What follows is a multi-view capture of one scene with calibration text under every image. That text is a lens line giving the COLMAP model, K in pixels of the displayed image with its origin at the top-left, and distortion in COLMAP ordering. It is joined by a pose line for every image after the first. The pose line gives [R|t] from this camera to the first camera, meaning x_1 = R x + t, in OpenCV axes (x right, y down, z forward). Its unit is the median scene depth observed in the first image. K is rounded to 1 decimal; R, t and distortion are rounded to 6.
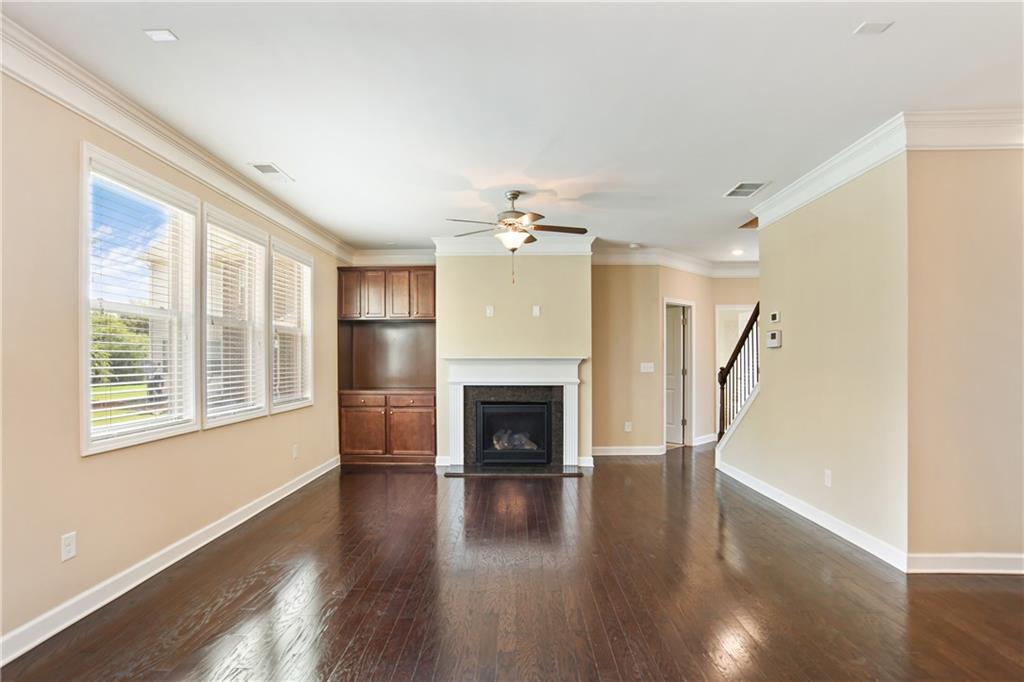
lens RADIAL K [[531.7, 0, 508.1], [0, 531.7, 362.5], [0, 0, 1]] dist [-0.071787, 0.039848]
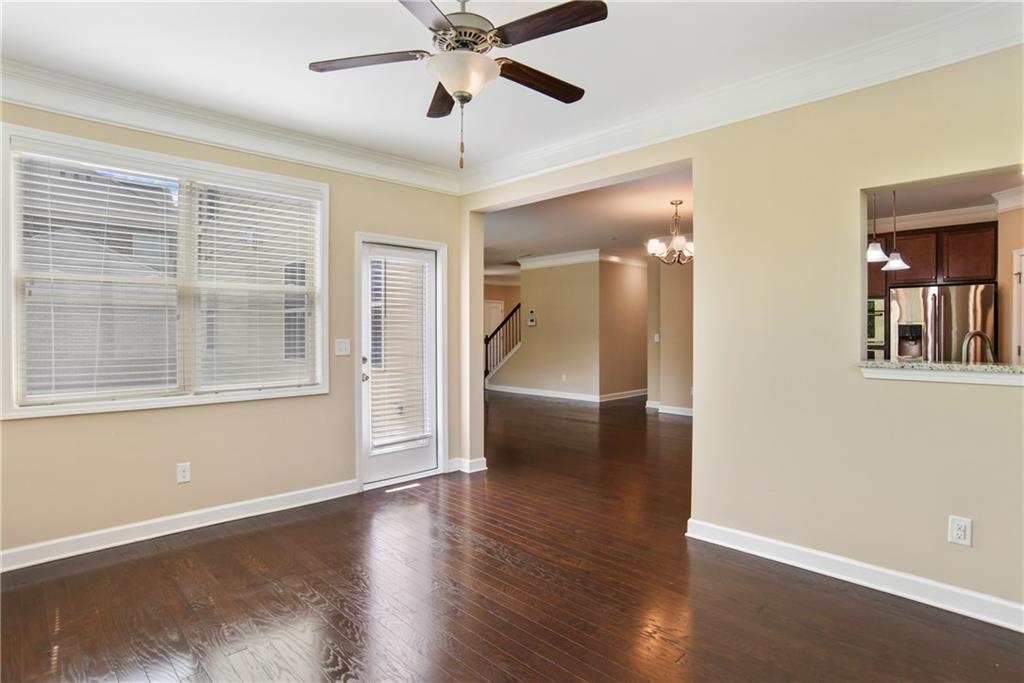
lens RADIAL K [[531.7, 0, 511.0], [0, 531.7, 333.3], [0, 0, 1]] dist [-0.071787, 0.039848]
pose [[0.708272, -0.001010, 0.705939, -0.860426], [0.002748, 0.999995, -0.001326, 0.004557], [-0.705934, 0.002879, 0.708271, -0.400338]]
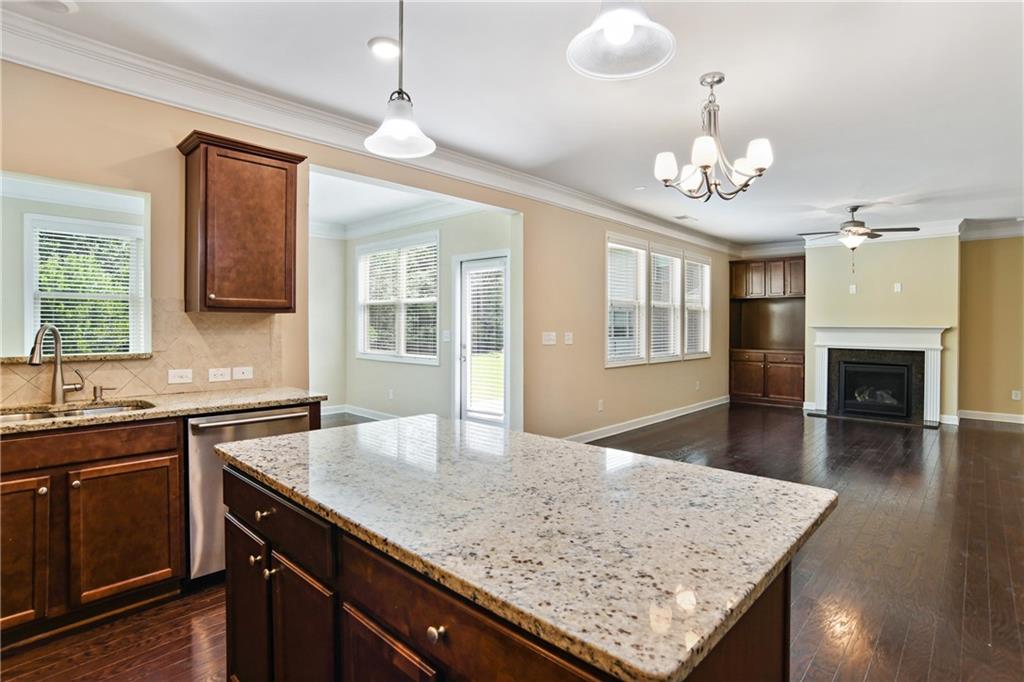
lens RADIAL K [[531.7, 0, 512.0], [0, 531.7, 331.5], [0, 0, 1]] dist [-0.071787, 0.039848]
pose [[0.742862, 0.015453, -0.669266, 0.186827], [-0.011862, 0.999880, 0.009920, 0.000169], [0.669339, 0.000570, 0.742957, -0.433006]]
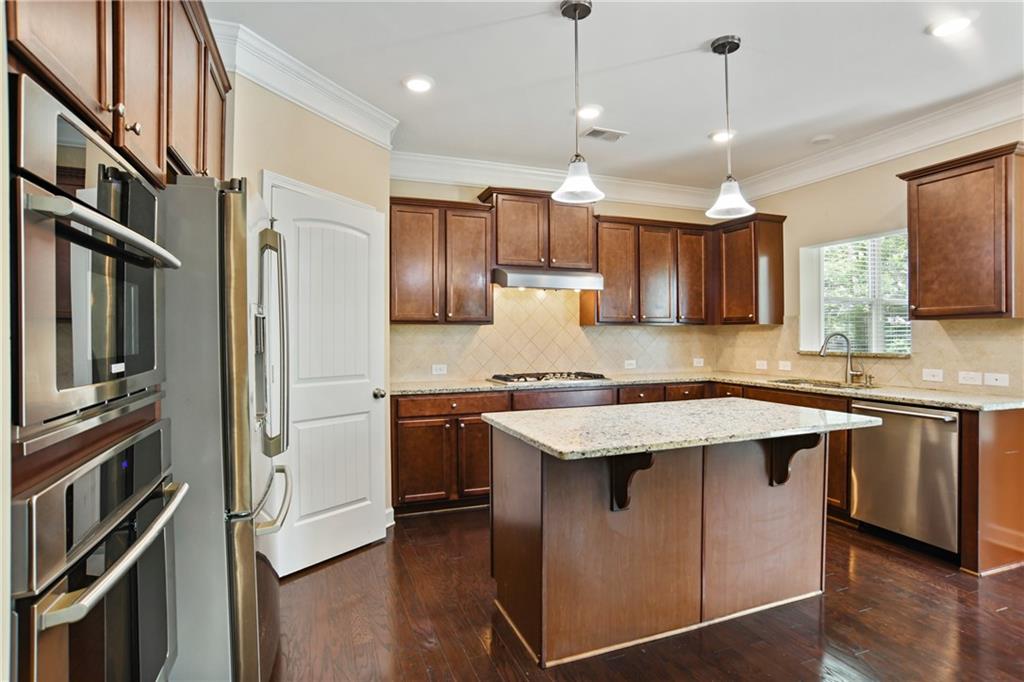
lens RADIAL K [[531.7, 0, 513.4], [0, 531.7, 339.1], [0, 0, 1]] dist [-0.071787, 0.039848]
pose [[-0.925893, 0.009799, -0.377659, 0.271108], [0.004626, 0.999883, 0.014602, 0.000381], [0.377757, 0.011773, -0.925830, 0.051378]]
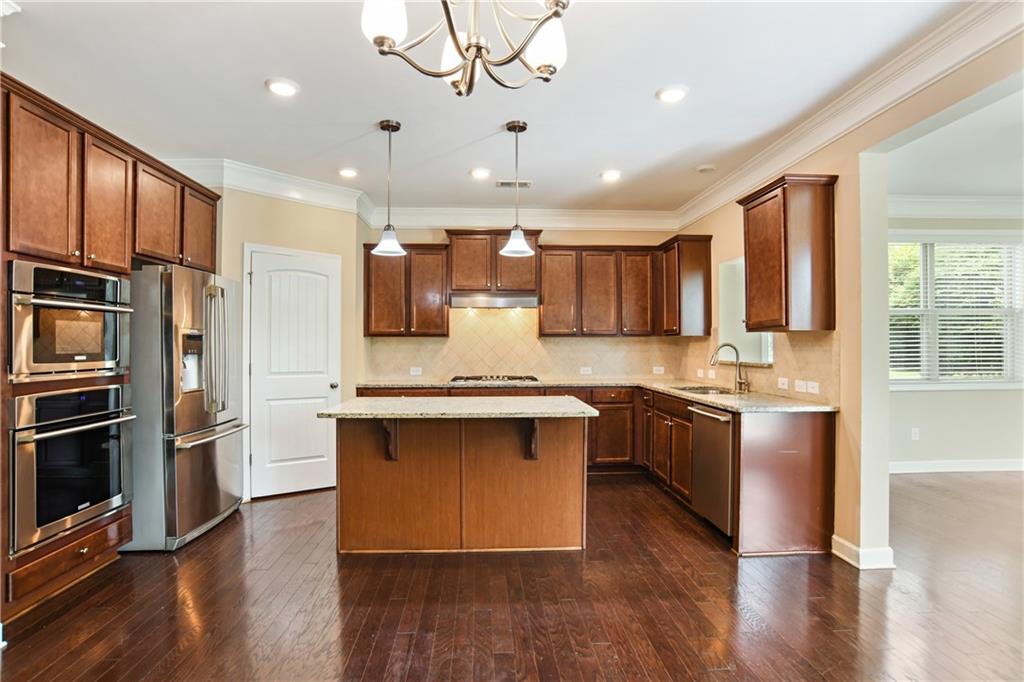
lens RADIAL K [[531.7, 0, 506.1], [0, 531.7, 347.2], [0, 0, 1]] dist [-0.071787, 0.039848]
pose [[-0.998195, 0.005113, -0.059835, 0.002169], [0.004512, 0.999938, 0.010169, 0.000158], [0.059884, 0.009881, -0.998156, 0.285121]]
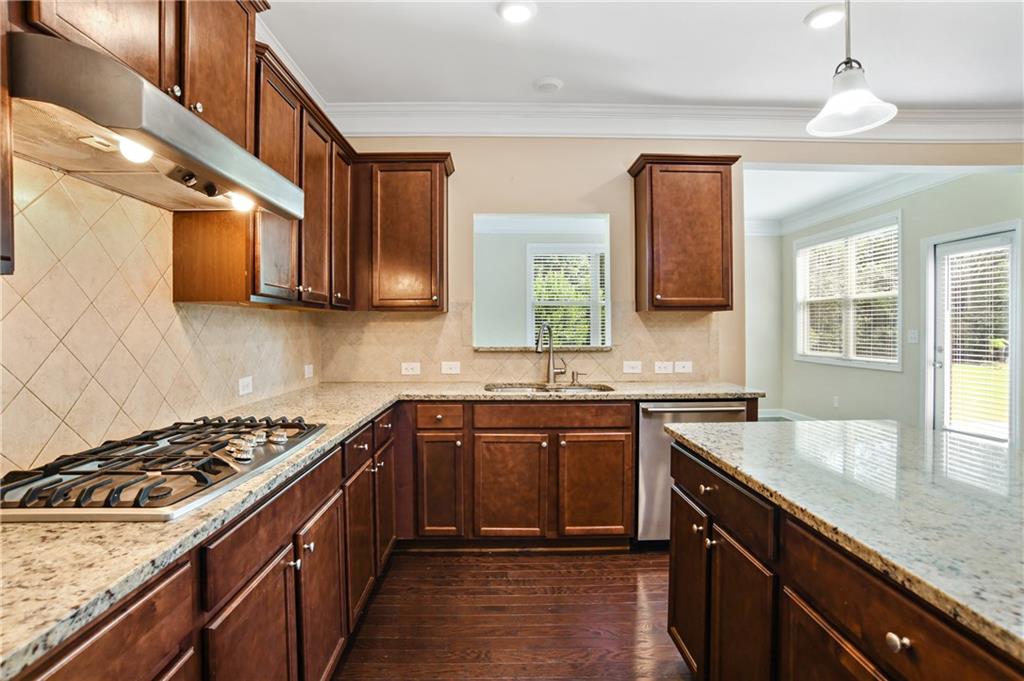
lens RADIAL K [[531.7, 0, 501.0], [0, 531.7, 334.4], [0, 0, 1]] dist [-0.071787, 0.039848]
pose [[0.042030, 0.016056, -0.998987, 0.200604], [-0.004593, 0.999863, 0.015877, 0.006242], [0.999106, 0.003921, 0.042098, -0.446205]]
